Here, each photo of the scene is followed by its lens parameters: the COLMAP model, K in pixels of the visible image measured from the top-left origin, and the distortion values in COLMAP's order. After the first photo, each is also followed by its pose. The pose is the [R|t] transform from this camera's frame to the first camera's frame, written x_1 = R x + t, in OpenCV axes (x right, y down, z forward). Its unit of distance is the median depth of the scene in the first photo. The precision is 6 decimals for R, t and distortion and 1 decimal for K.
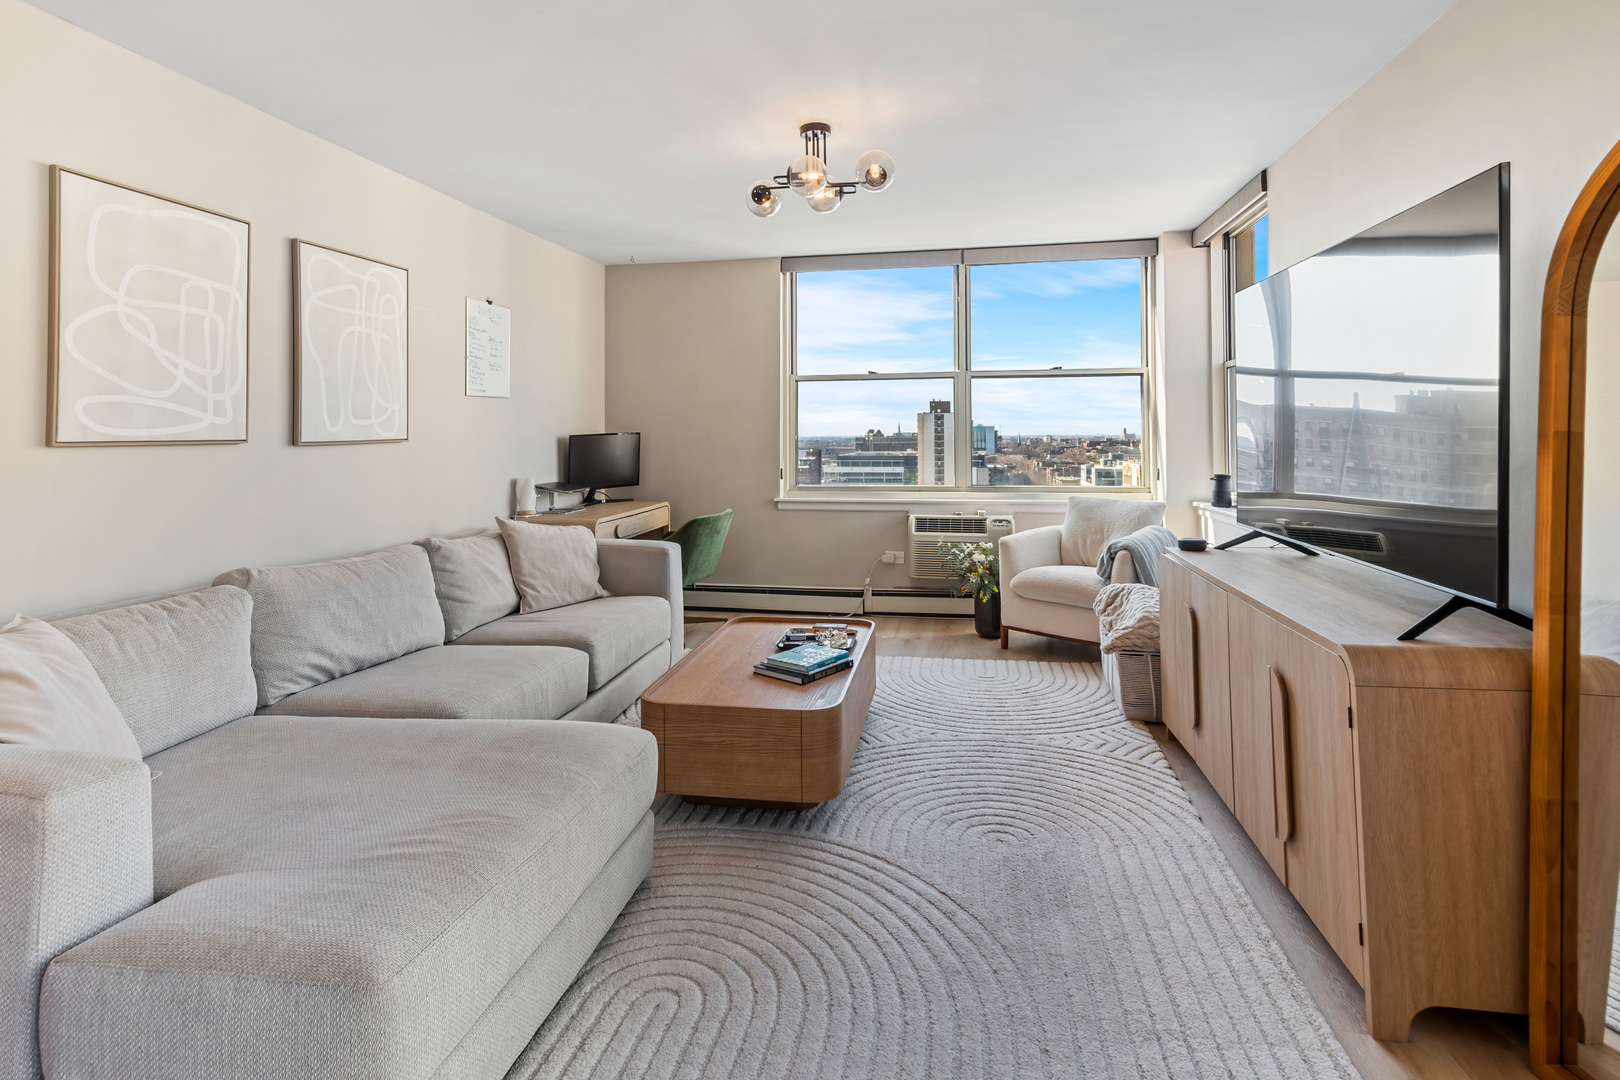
lens RADIAL K [[803.0, 0, 814.0], [0, 803.0, 425.3], [0, 0, 1]] dist [0.017077, -0.002396]
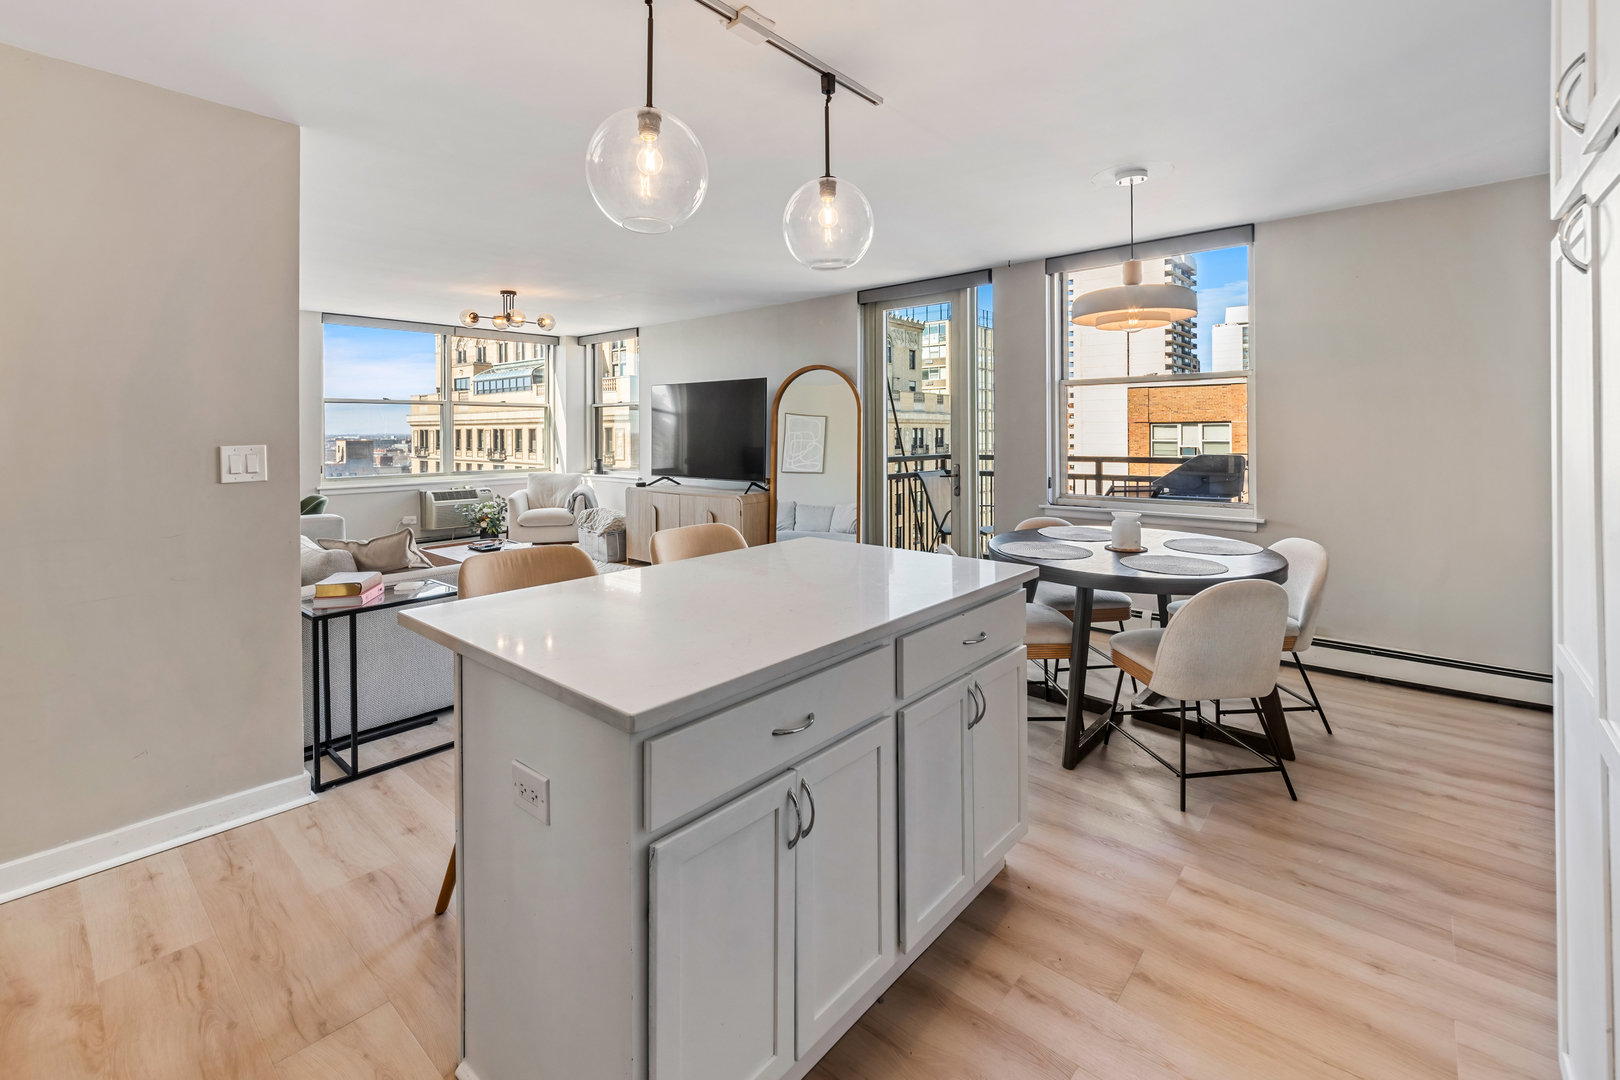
lens RADIAL K [[708.8, 0, 805.1], [0, 708.8, 438.1], [0, 0, 1]] dist [0.002431, 0.000019]
pose [[0.511318, -0.004418, 0.859380, -0.841426], [-0.010420, 0.999881, 0.011340, -0.020616], [-0.859329, -0.014753, 0.511211, -0.420745]]
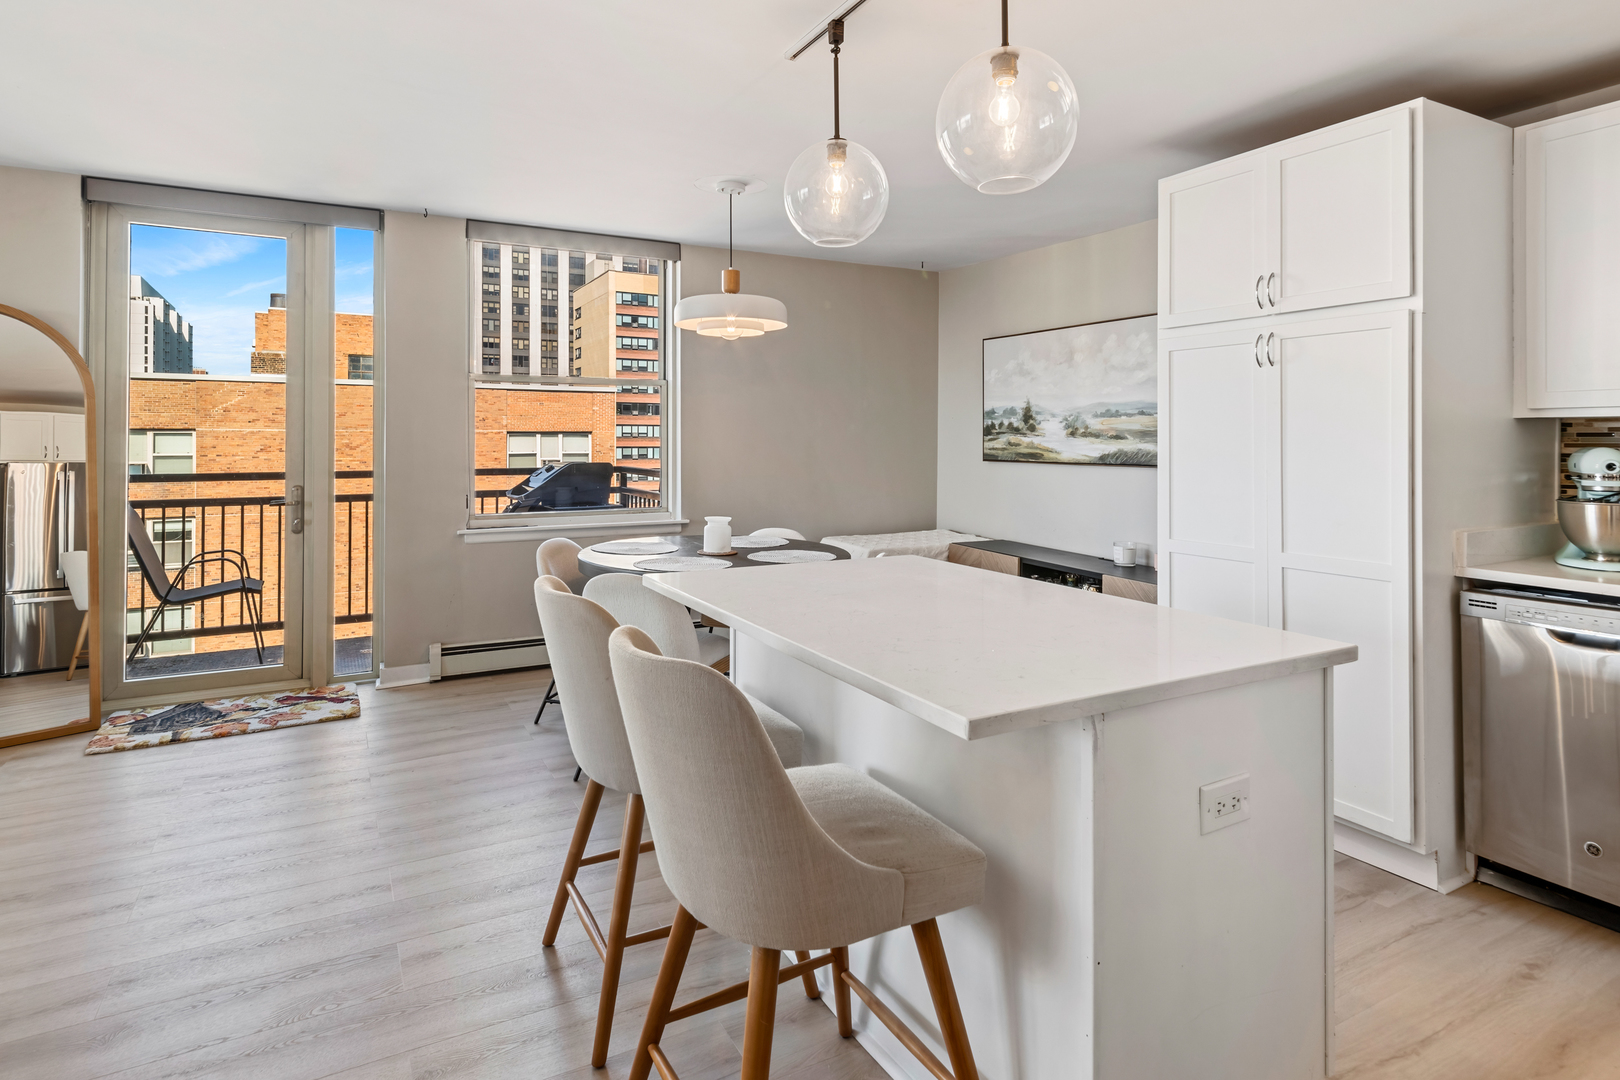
lens RADIAL K [[872.4, 0, 800.9], [0, 872.4, 434.3], [0, 0, 1]] dist [-0.003960, -0.001156]
pose [[-0.638109, 0.010871, 0.769869, -0.803825], [-0.013274, 0.999596, -0.025117, -0.007852], [-0.769832, -0.026247, -0.637707, 0.171981]]
